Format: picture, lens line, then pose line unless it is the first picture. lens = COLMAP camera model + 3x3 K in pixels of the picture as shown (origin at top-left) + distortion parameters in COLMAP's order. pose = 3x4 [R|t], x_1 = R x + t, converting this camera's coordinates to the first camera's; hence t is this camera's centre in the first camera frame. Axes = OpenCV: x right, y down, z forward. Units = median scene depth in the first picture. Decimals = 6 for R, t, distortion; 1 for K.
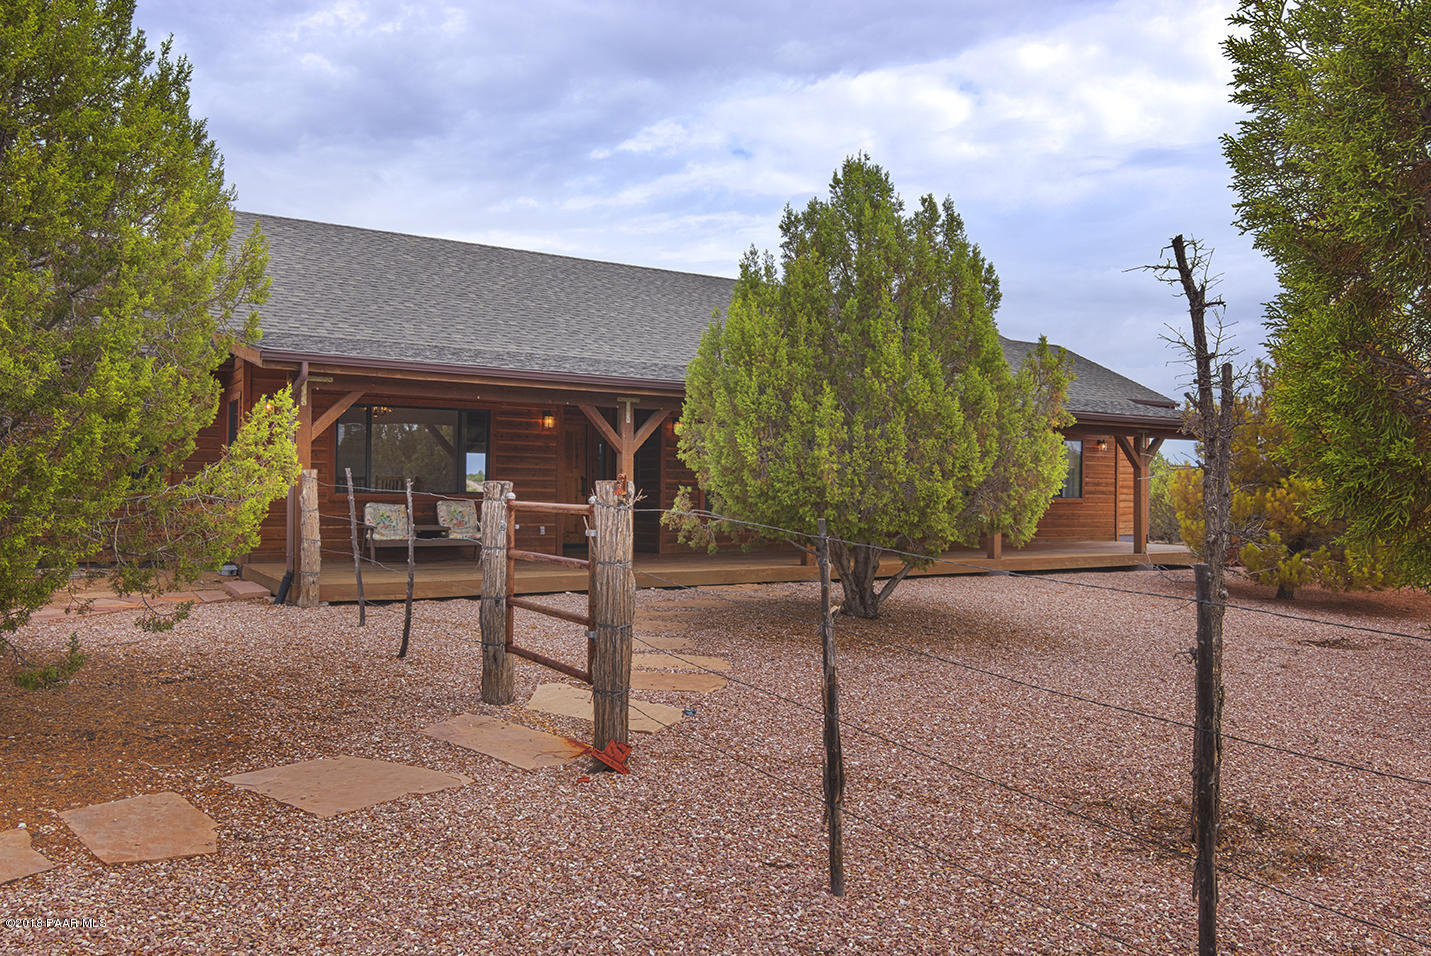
lens RADIAL K [[1096.7, 0, 715.5], [0, 1096.7, 478.0], [0, 0, 1]] dist [0.007139, -0.006125]
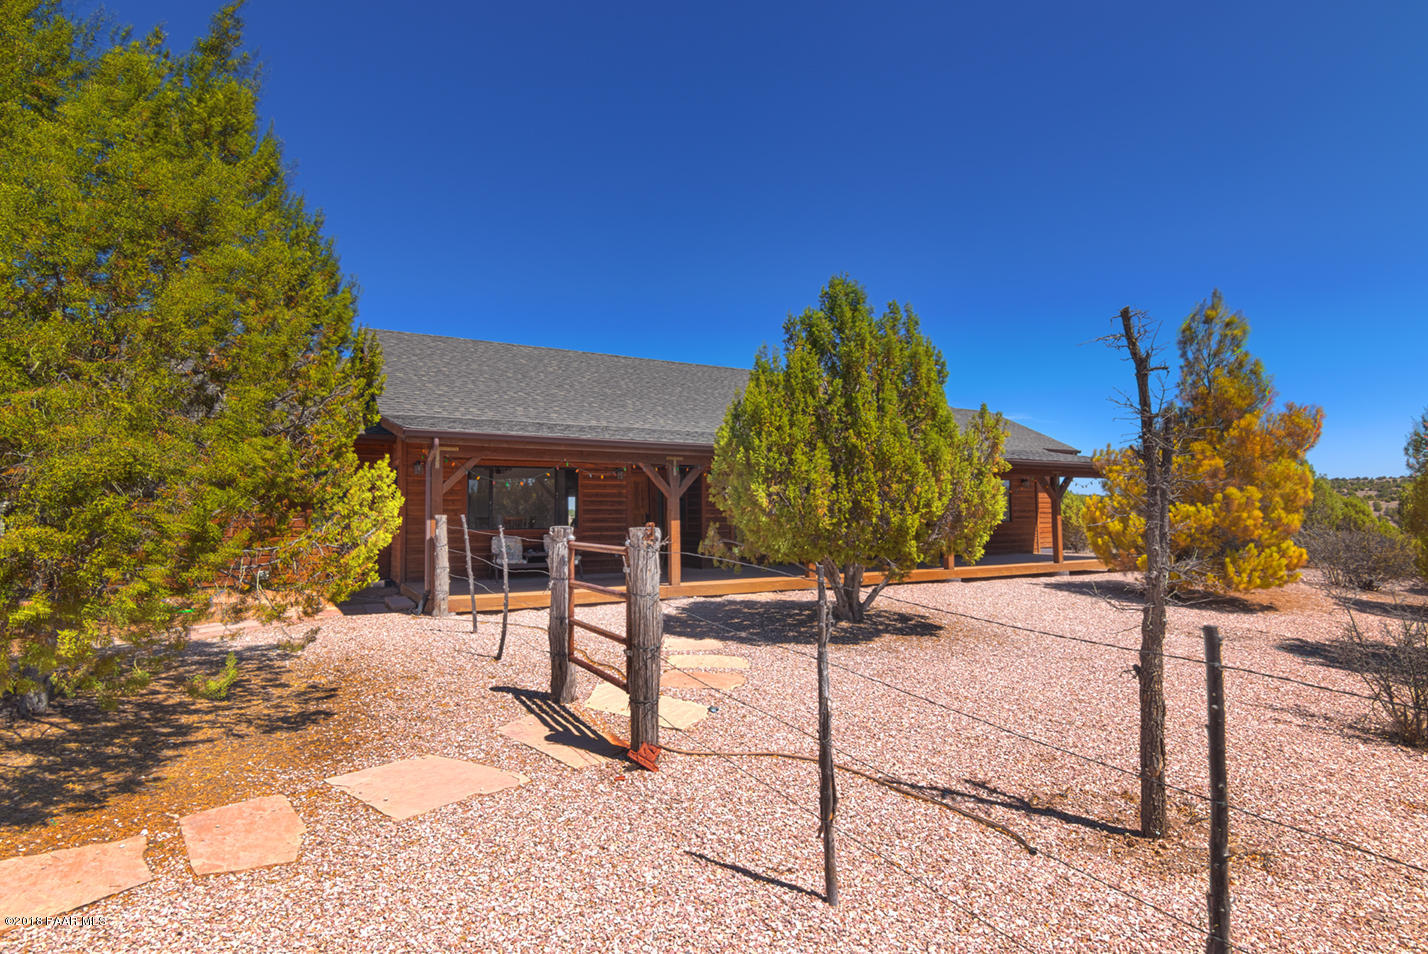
lens RADIAL K [[768.5, 0, 710.0], [0, 768.5, 496.3], [0, 0, 1]] dist [-0.003139, 0.001173]
pose [[0.998712, -0.021129, -0.046140, 0.016754], [0.020271, 0.999614, -0.019002, -0.011709], [0.046523, 0.018042, 0.998754, 0.110061]]
